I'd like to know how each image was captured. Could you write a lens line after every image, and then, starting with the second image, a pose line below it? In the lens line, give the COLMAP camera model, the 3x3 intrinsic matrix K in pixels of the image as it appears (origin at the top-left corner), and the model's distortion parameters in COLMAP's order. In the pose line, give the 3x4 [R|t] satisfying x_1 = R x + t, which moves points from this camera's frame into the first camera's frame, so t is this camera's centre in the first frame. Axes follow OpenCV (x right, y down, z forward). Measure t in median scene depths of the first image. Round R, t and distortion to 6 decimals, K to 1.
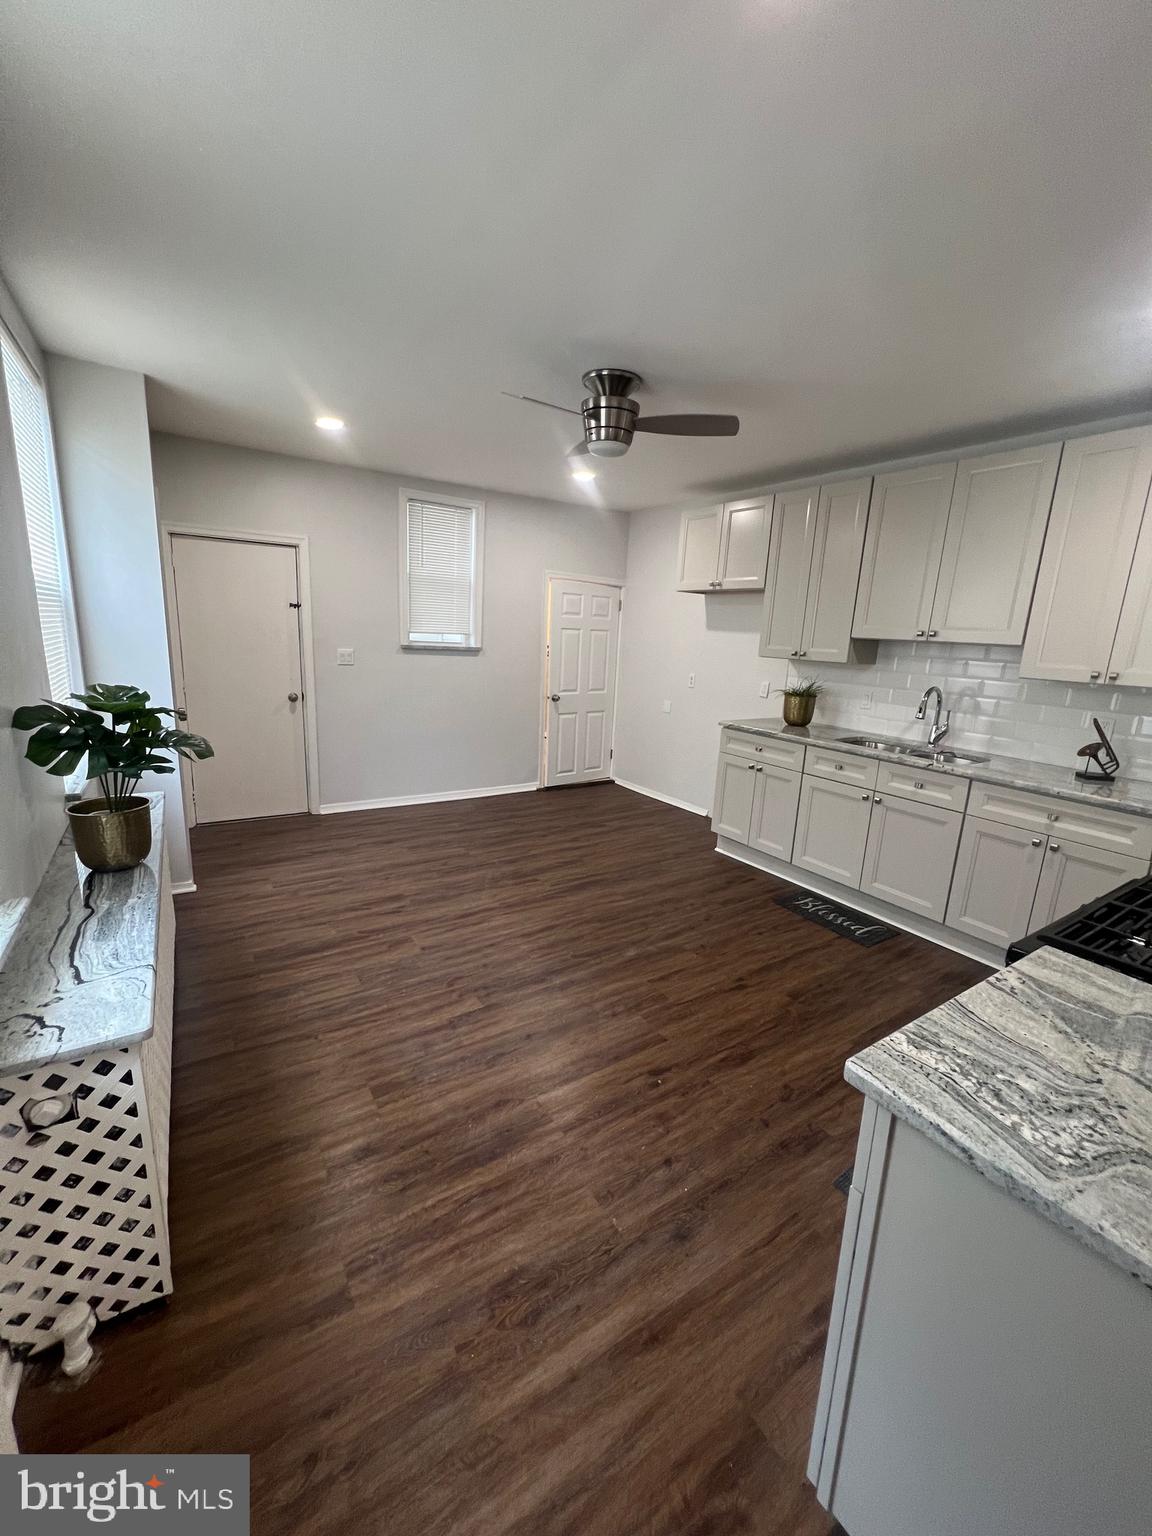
lens RADIAL K [[612.9, 0, 582.6], [0, 612.9, 765.6], [0, 0, 1]] dist [-0.001568, 0.000141]
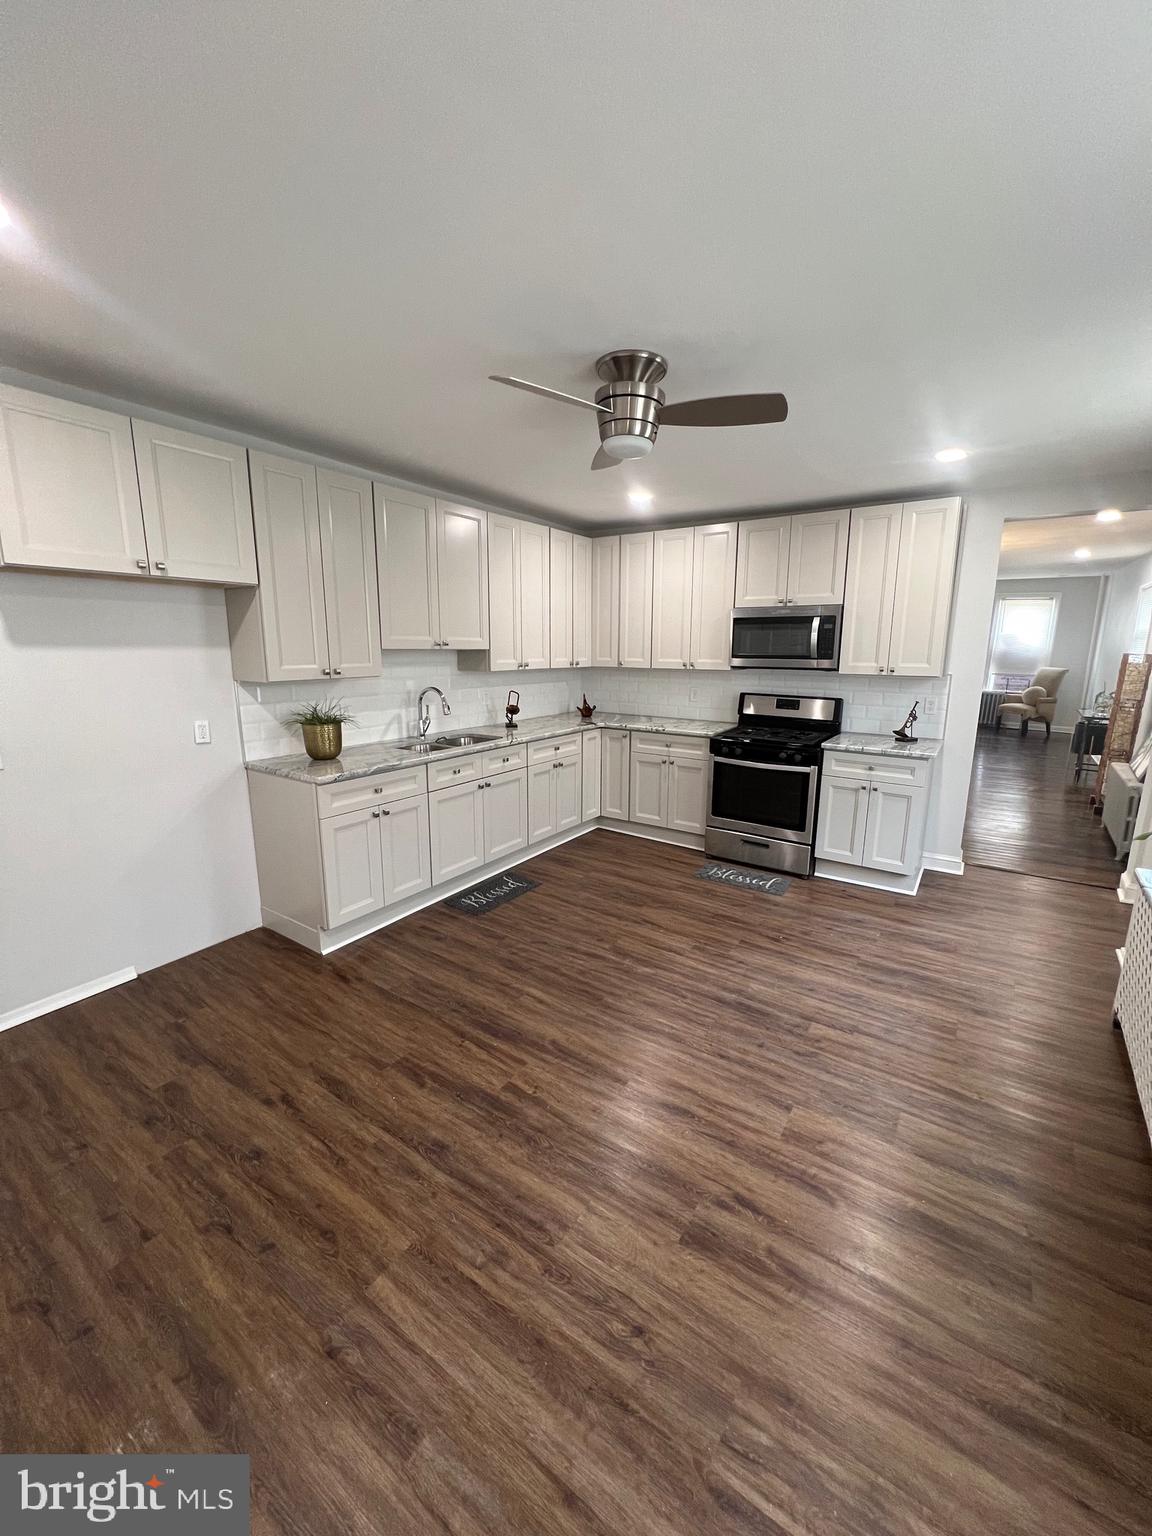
lens RADIAL K [[612.9, 0, 582.6], [0, 612.9, 765.6], [0, 0, 1]] dist [-0.001568, 0.000141]
pose [[-0.380209, -0.233942, 0.894825, -0.661707], [0.172557, 0.932554, 0.317124, -0.329763], [-0.908661, 0.274982, -0.314197, 1.218044]]
